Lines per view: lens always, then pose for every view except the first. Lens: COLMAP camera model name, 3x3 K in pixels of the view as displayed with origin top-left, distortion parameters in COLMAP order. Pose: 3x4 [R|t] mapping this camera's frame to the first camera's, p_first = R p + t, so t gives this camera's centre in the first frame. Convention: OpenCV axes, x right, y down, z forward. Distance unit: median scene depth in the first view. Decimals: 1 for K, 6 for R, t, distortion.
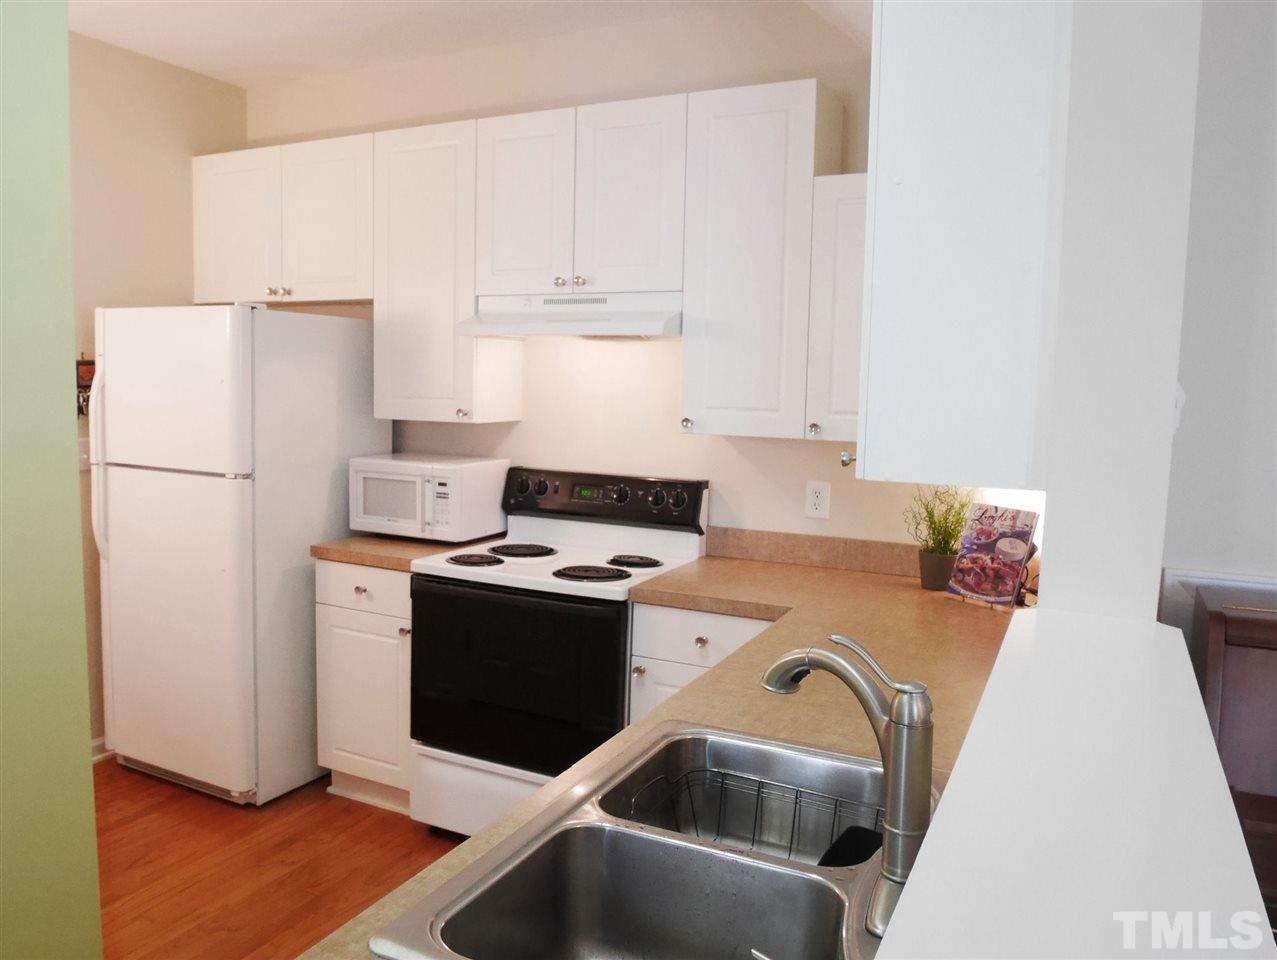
lens RADIAL K [[913.8, 0, 645.0], [0, 913.8, 486.8], [0, 0, 1]] dist [-0.060911, 0.014140]
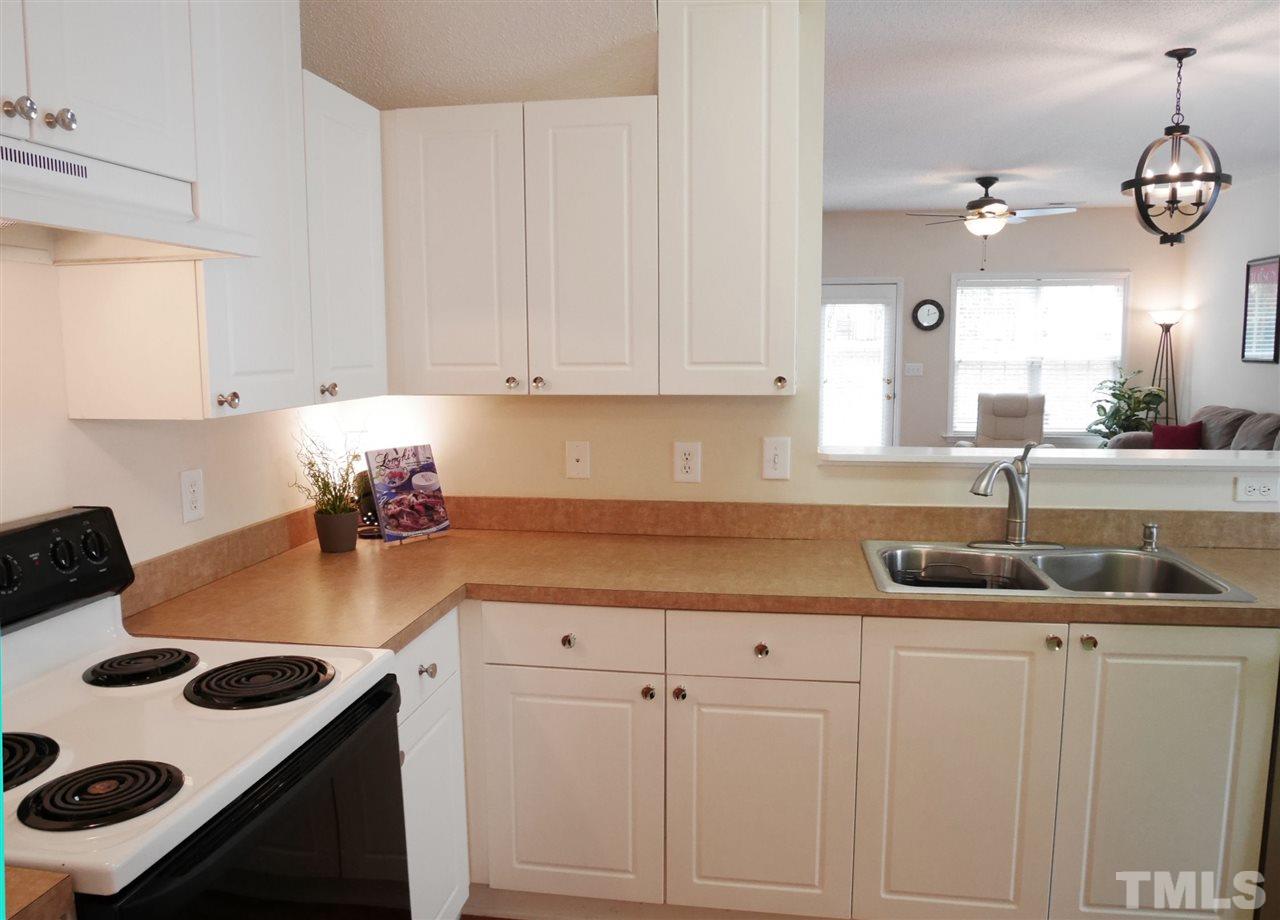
lens RADIAL K [[936.1, 0, 676.9], [0, 936.1, 460.0], [0, 0, 1]] dist [-0.025723, 0.009388]
pose [[-0.312346, -0.146067, 0.938672, -0.699004], [0.089844, 0.979137, 0.182259, -0.126991], [-0.945710, 0.141262, -0.292707, 0.960305]]
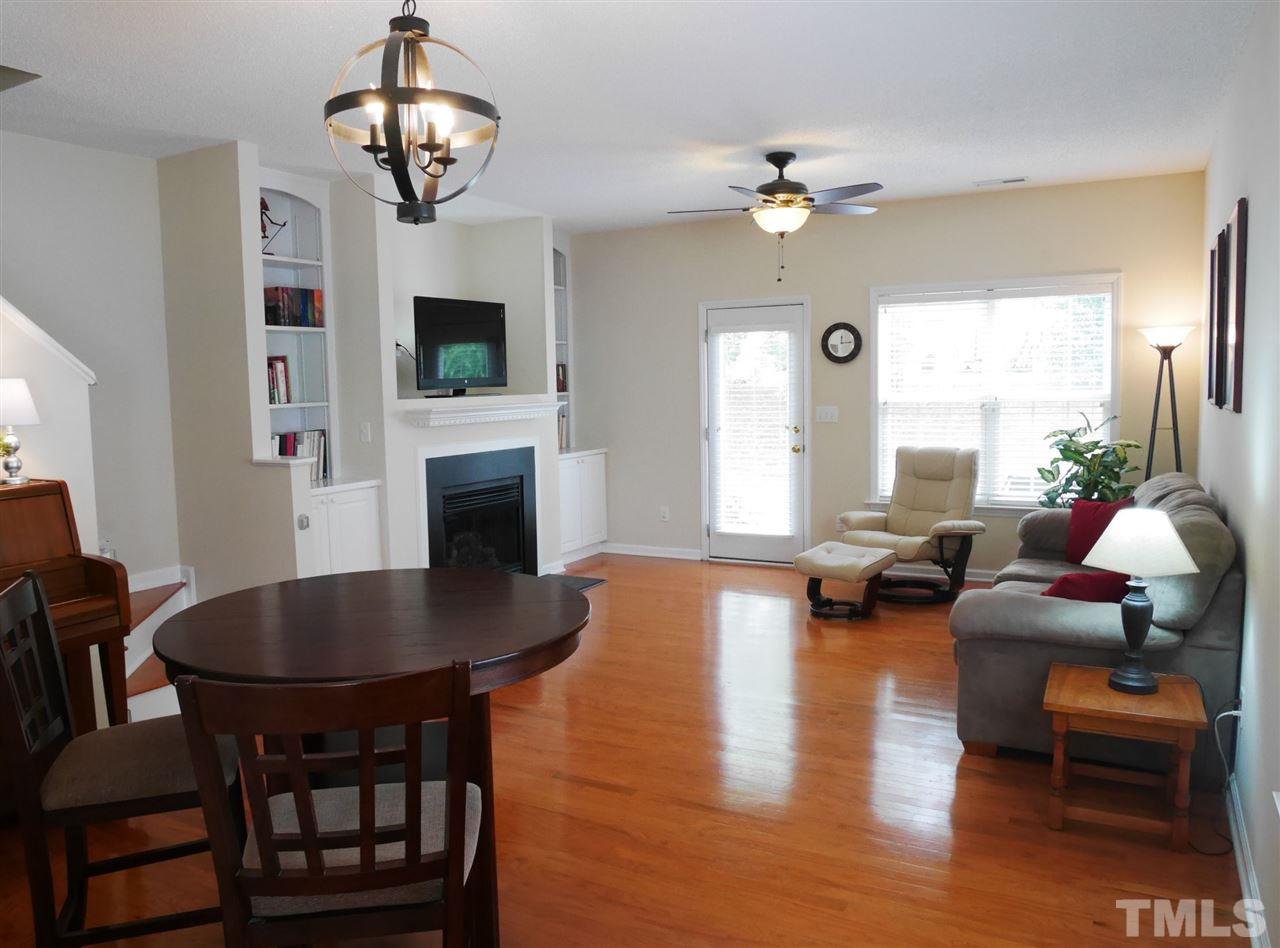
lens RADIAL K [[939.0, 0, 640.4], [0, 939.0, 467.2], [0, 0, 1]] dist [-0.050908, 0.018311]
pose [[0.058110, -0.120018, 0.991070, -0.362498], [0.120717, 0.986307, 0.112363, 0.041517], [-0.990985, 0.113110, 0.071803, -0.595082]]
